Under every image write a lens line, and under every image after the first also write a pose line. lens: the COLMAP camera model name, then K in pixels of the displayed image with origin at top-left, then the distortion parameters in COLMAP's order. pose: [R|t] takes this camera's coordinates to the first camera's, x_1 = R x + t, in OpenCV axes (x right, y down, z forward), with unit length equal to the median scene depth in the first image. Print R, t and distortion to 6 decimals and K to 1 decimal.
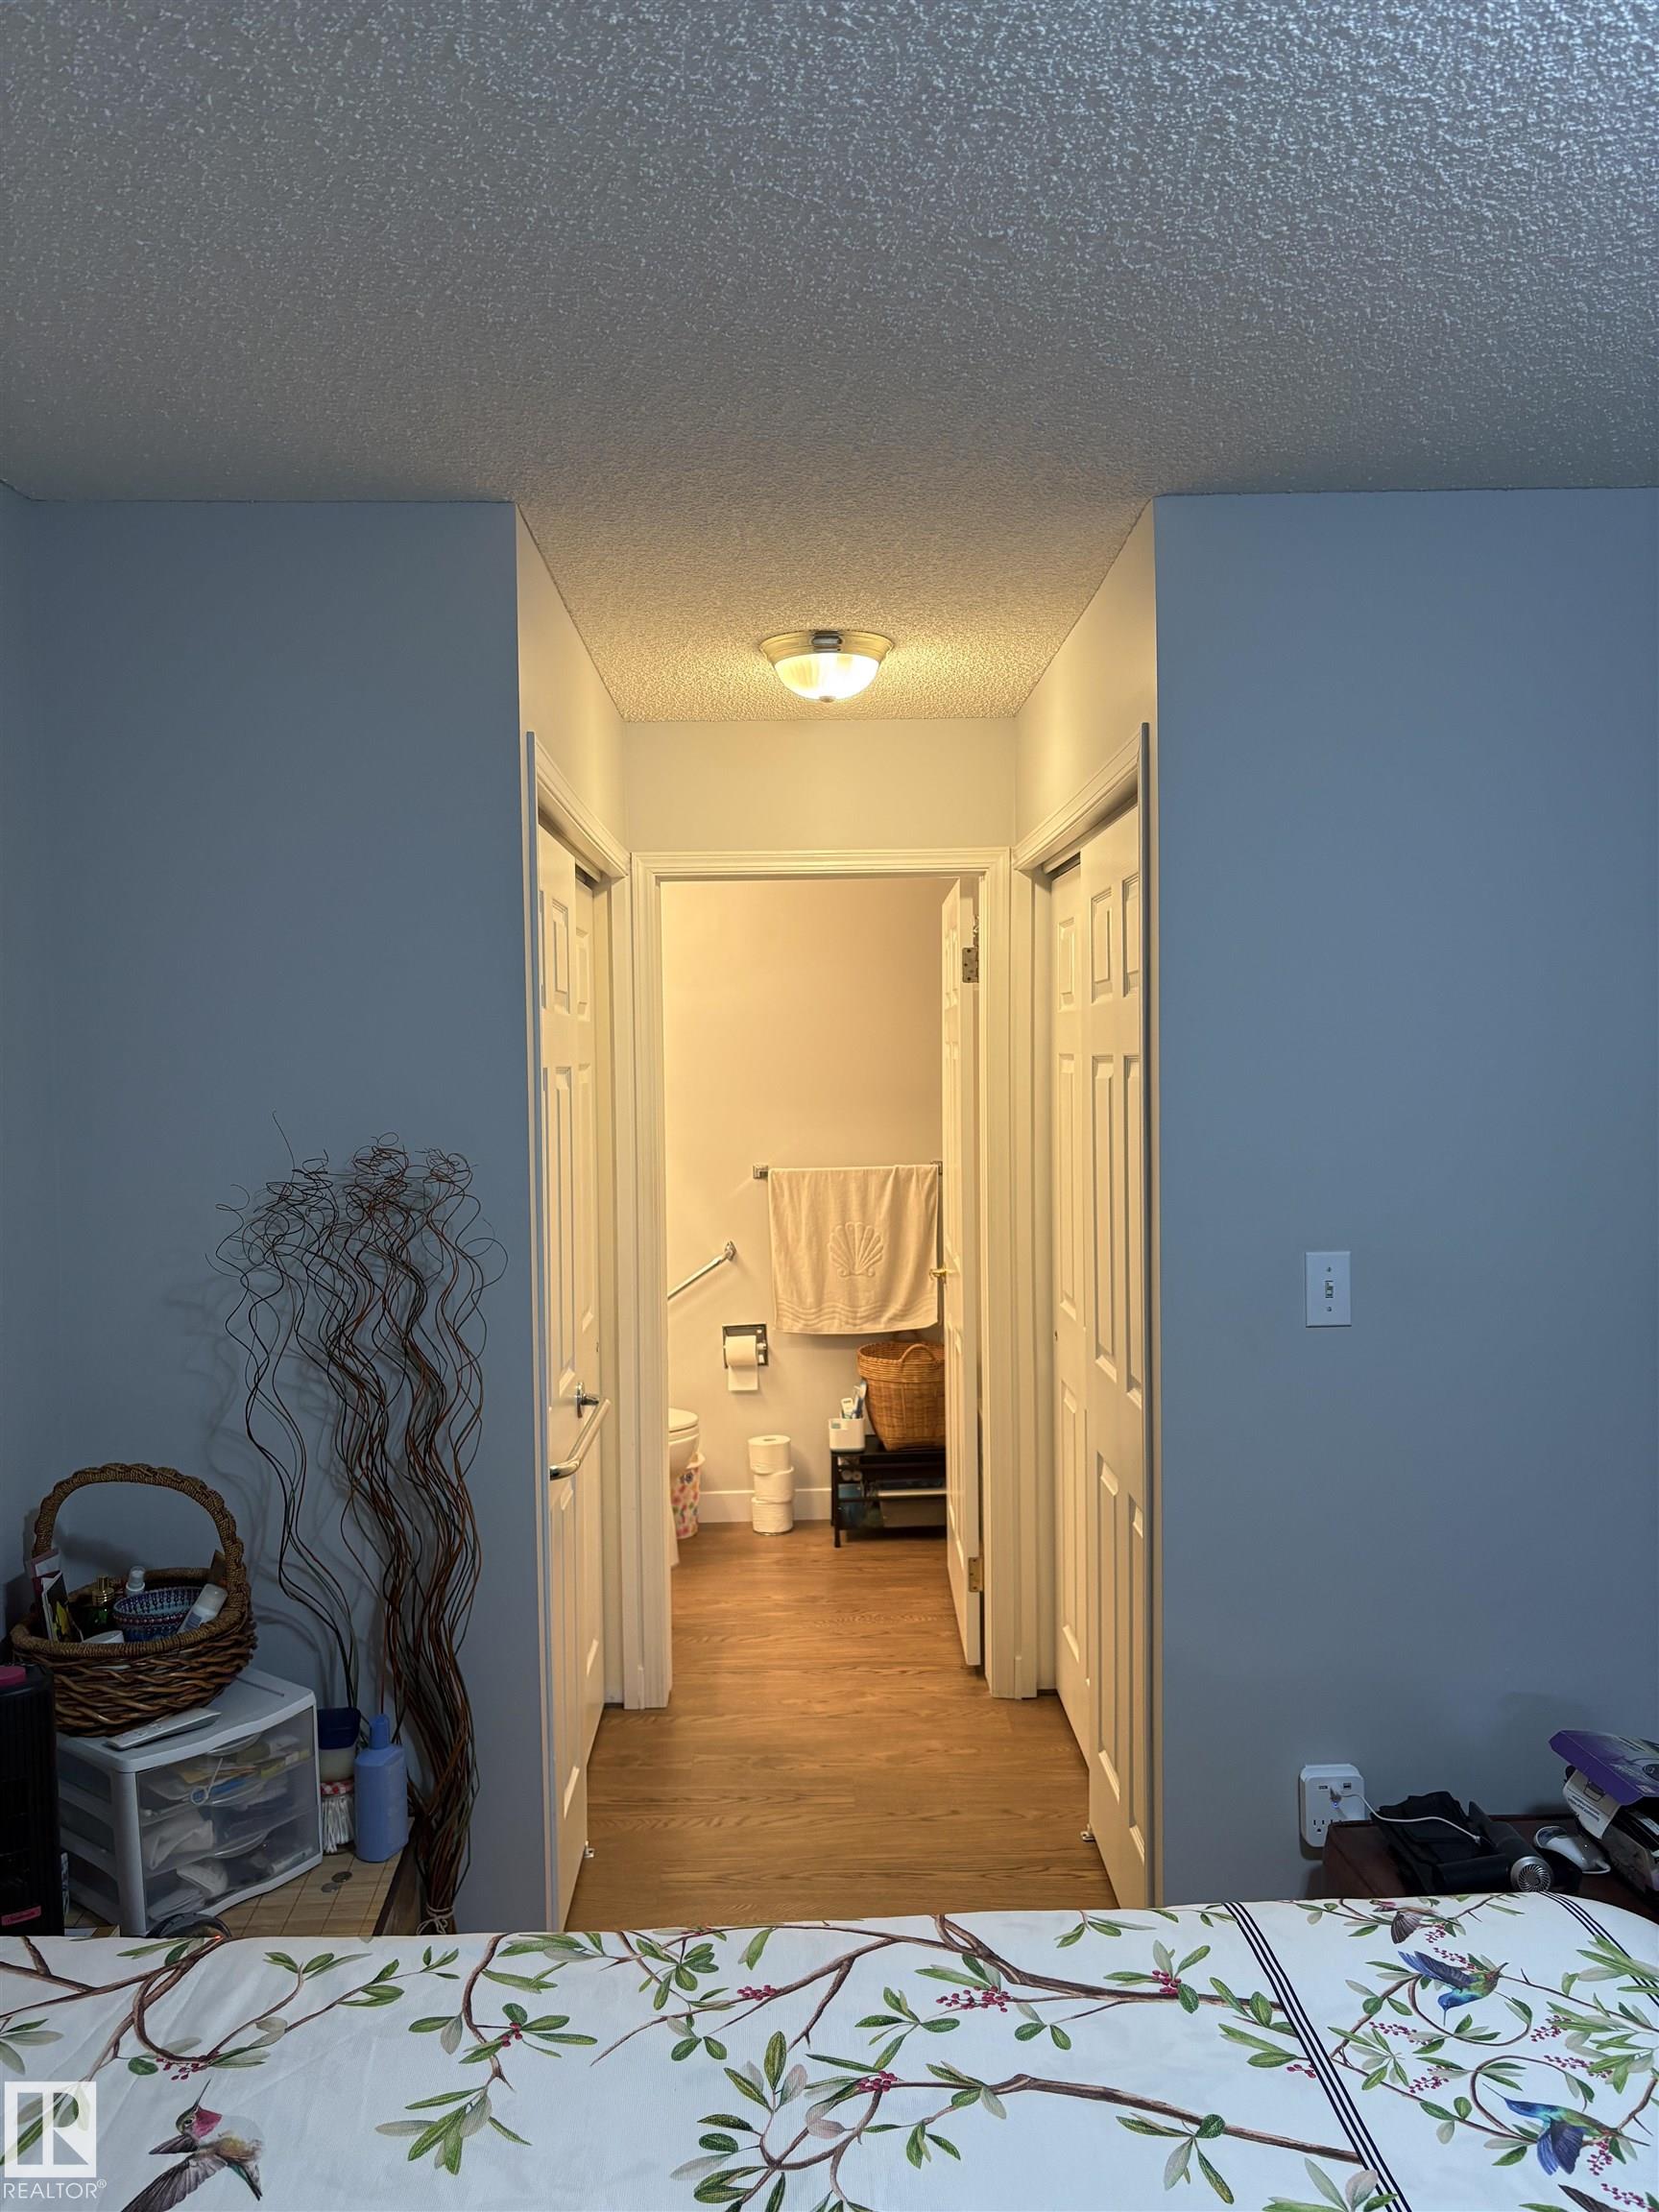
lens RADIAL K [[1656.3, 0, 830.7], [0, 1656.3, 1103.5], [0, 0, 1]] dist [0.038675, -0.015857]
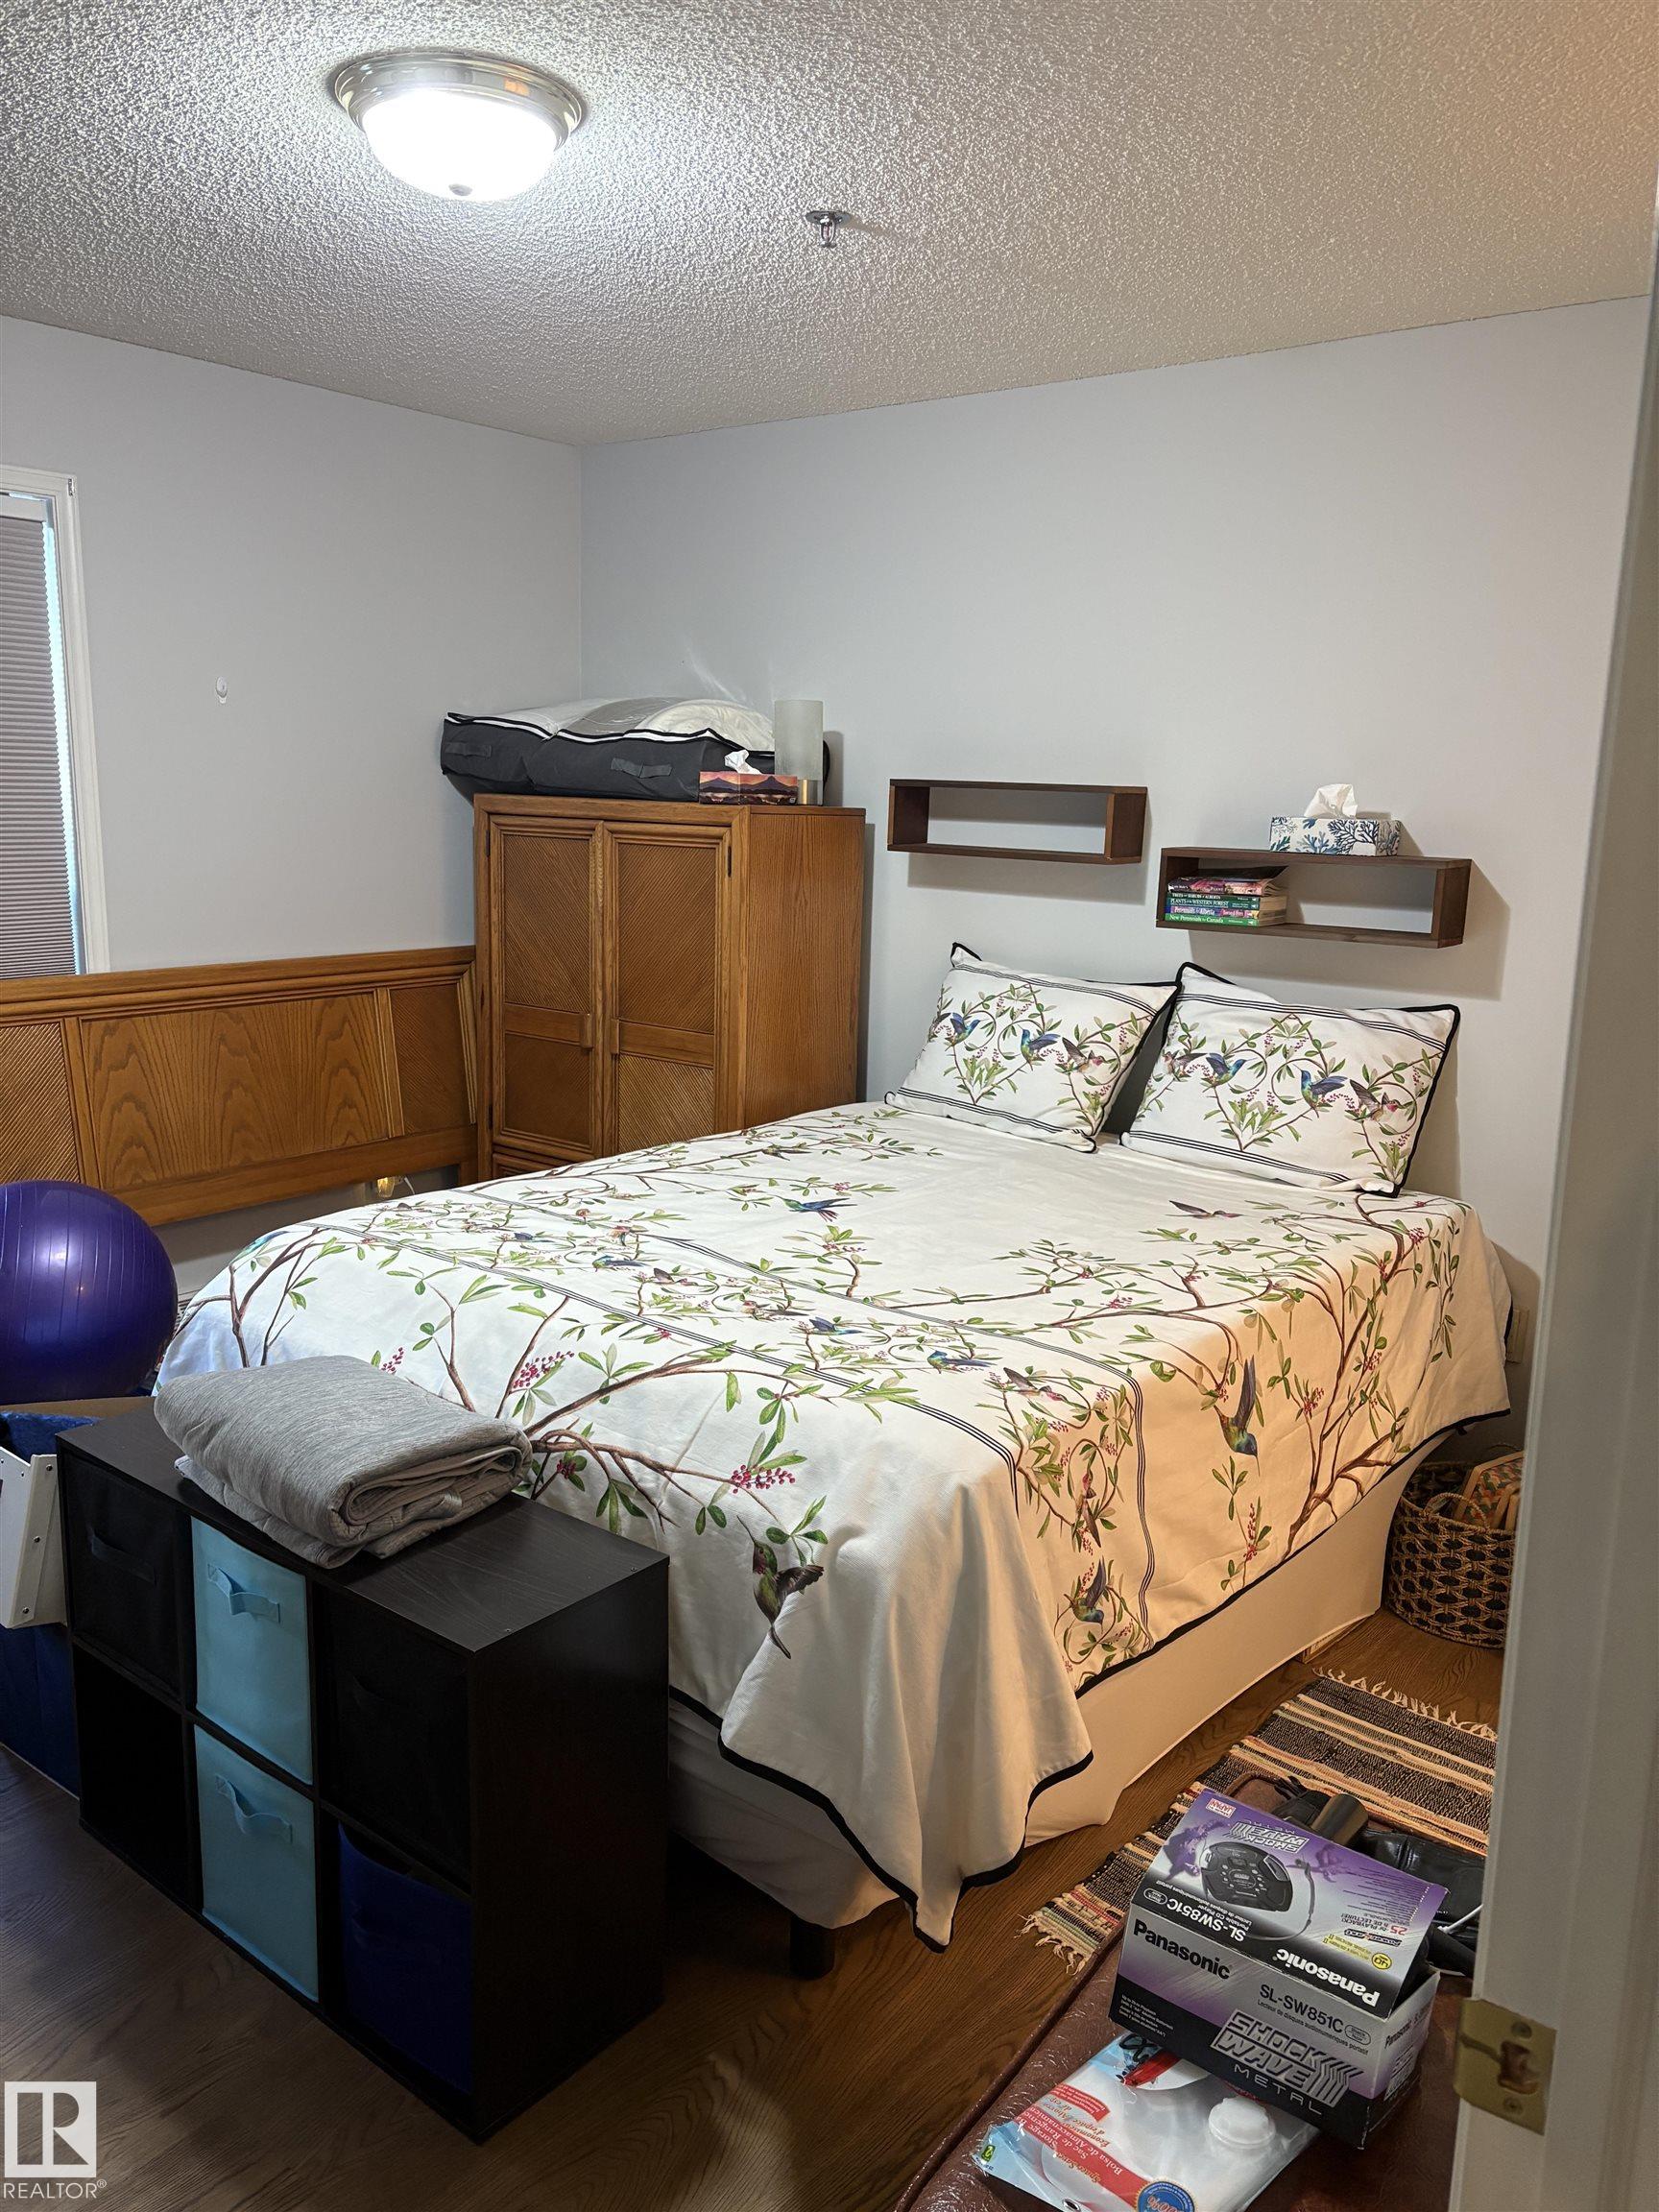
lens RADIAL K [[1656.3, 0, 817.9], [0, 1656.3, 1098.7], [0, 0, 1]] dist [0.038675, -0.015857]
pose [[-0.647727, 0.138814, -0.749119, 1.528878], [-0.041011, 0.975483, 0.216220, -0.009553], [0.760768, 0.170773, -0.626154, 1.812998]]
